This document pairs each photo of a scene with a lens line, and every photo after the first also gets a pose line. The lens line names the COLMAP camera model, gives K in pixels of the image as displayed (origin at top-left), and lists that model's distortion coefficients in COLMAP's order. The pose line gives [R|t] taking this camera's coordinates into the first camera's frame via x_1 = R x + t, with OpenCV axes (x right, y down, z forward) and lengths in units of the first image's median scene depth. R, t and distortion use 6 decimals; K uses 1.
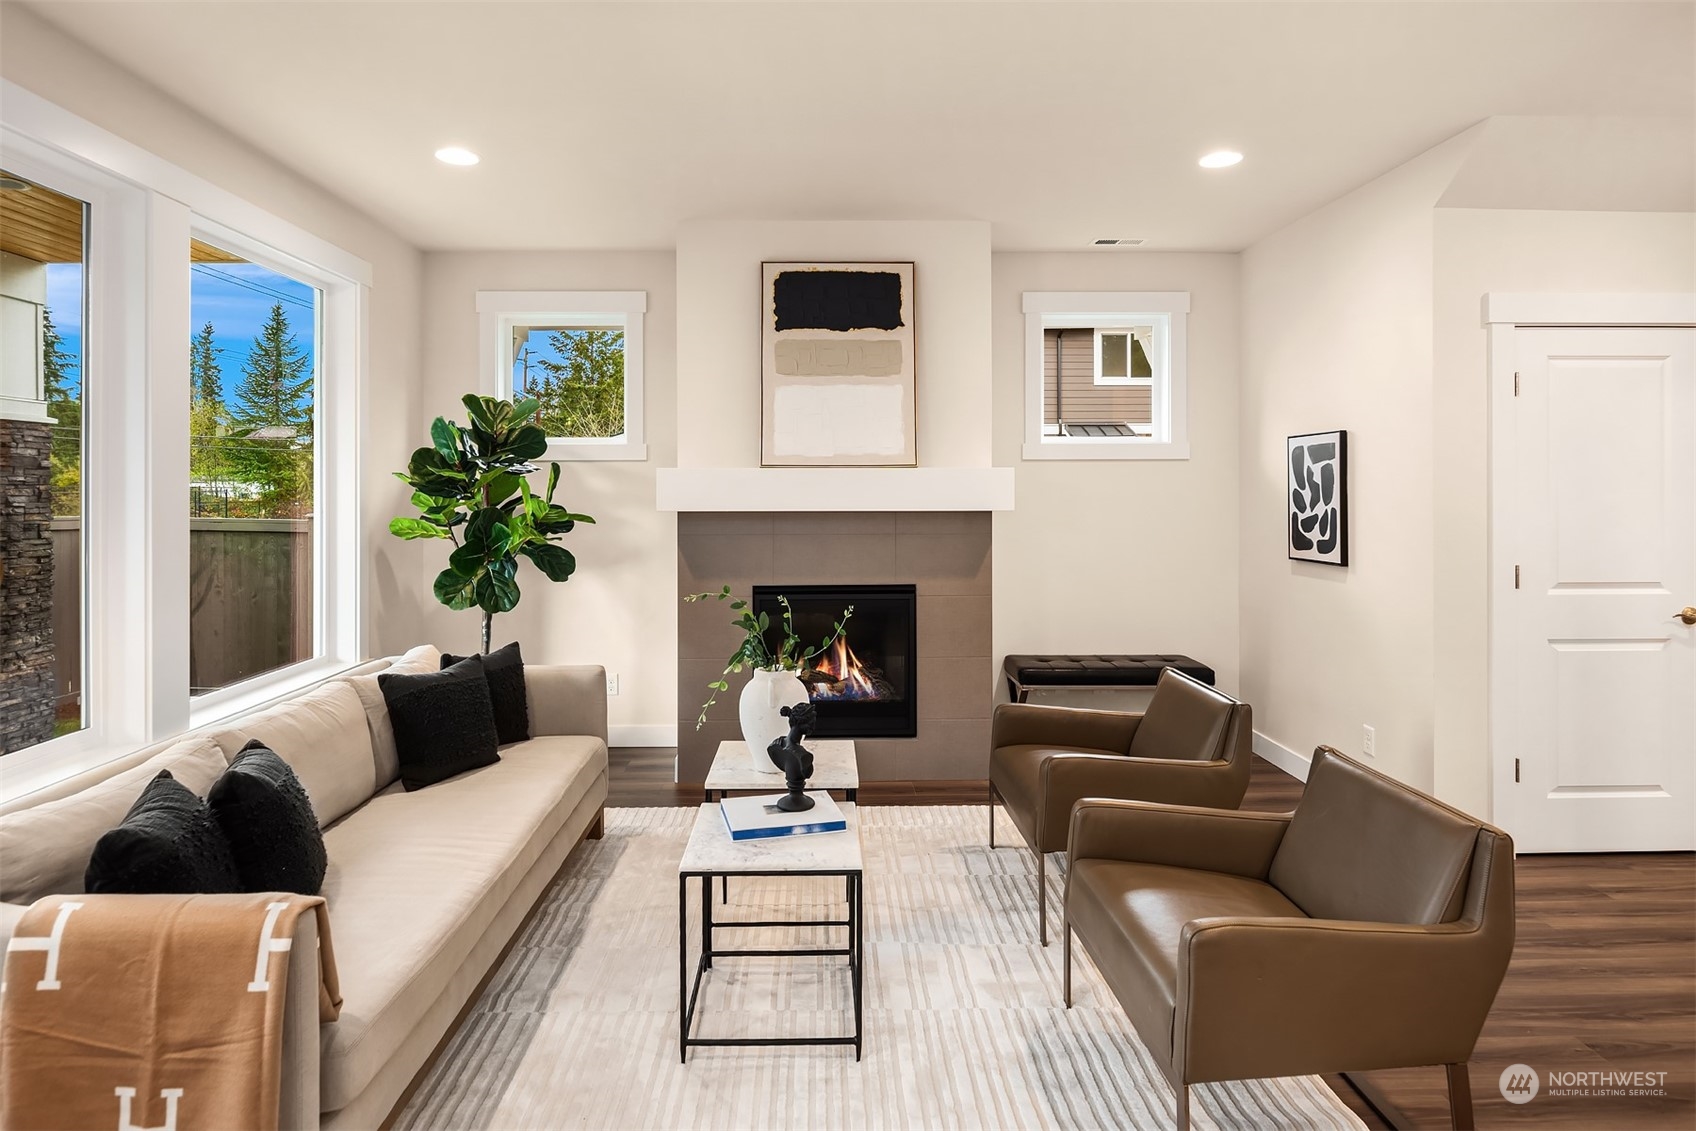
lens RADIAL K [[928.2, 0, 848.1], [0, 928.2, 490.1], [0, 0, 1]] dist [-0.000858, -0.005389]
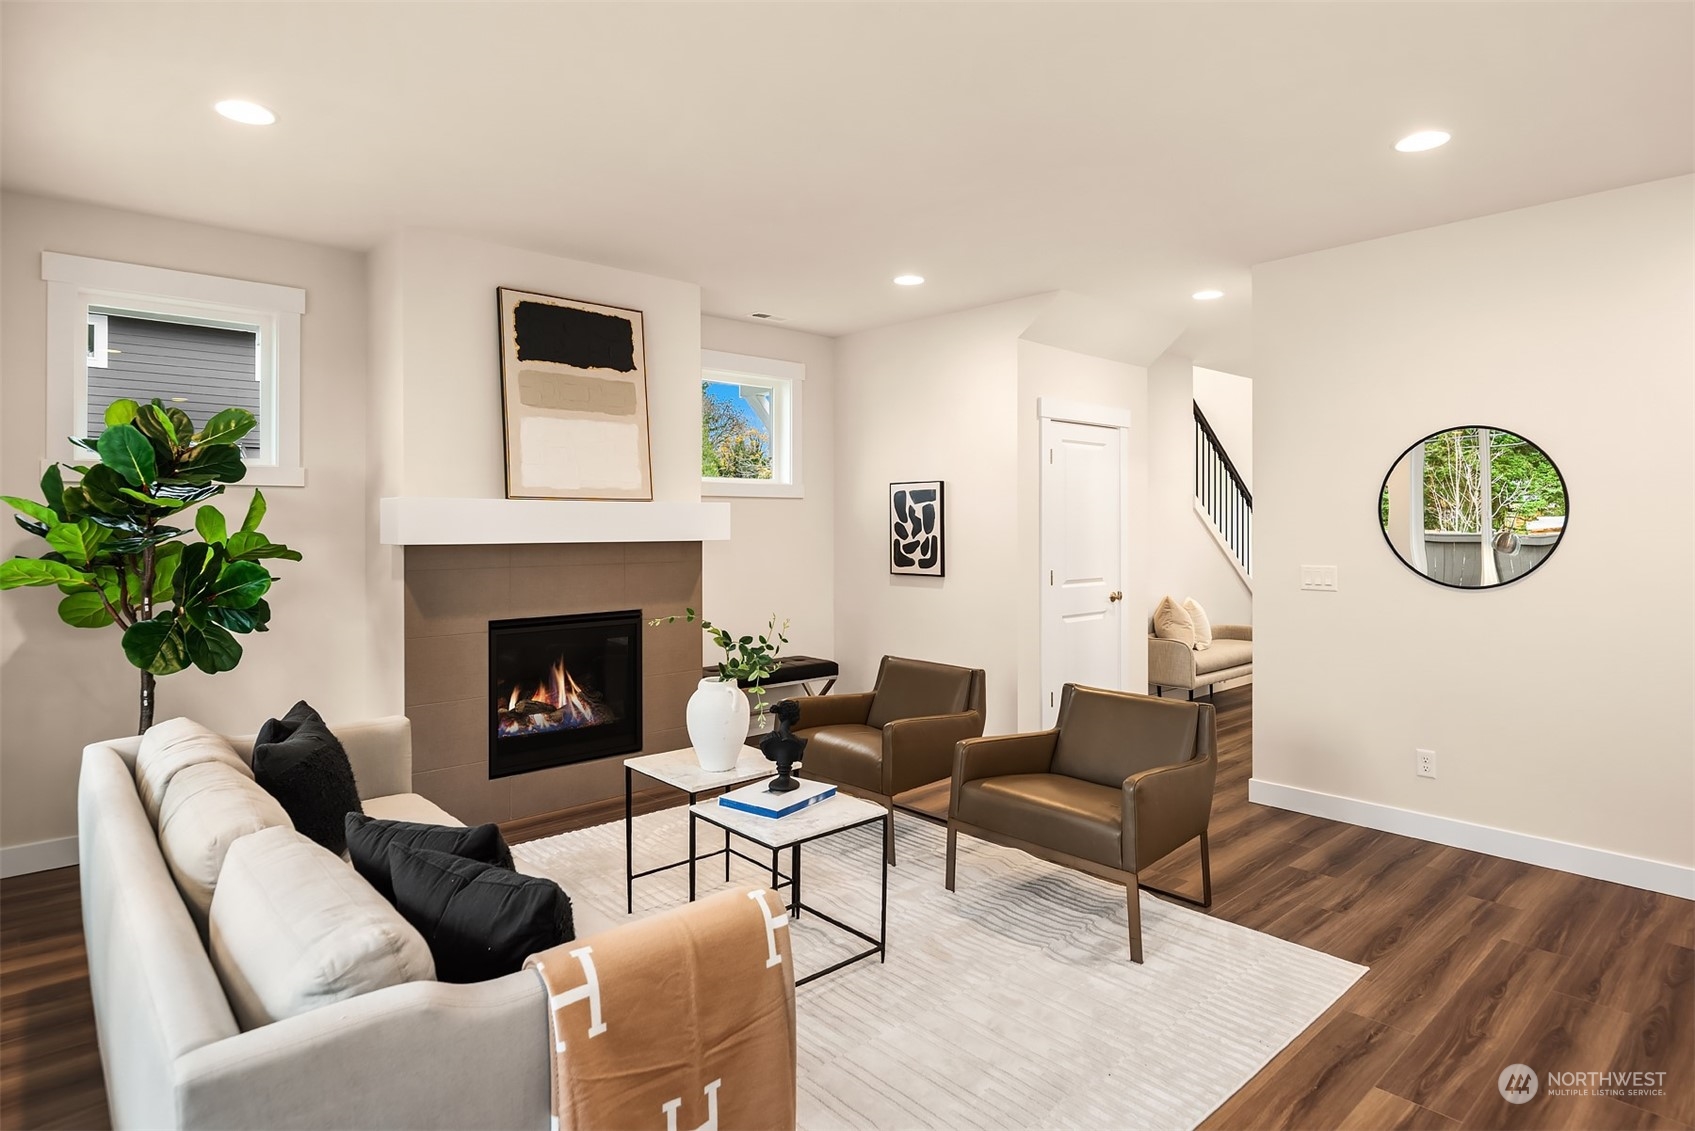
lens RADIAL K [[927.7, 0, 829.9], [0, 927.7, 529.2], [0, 0, 1]] dist [-0.000858, -0.005389]
pose [[0.755767, -0.002705, 0.654835, -0.478469], [-0.000809, 0.999987, 0.005065, 0.002483], [-0.654840, -0.004358, 0.755755, 0.039327]]
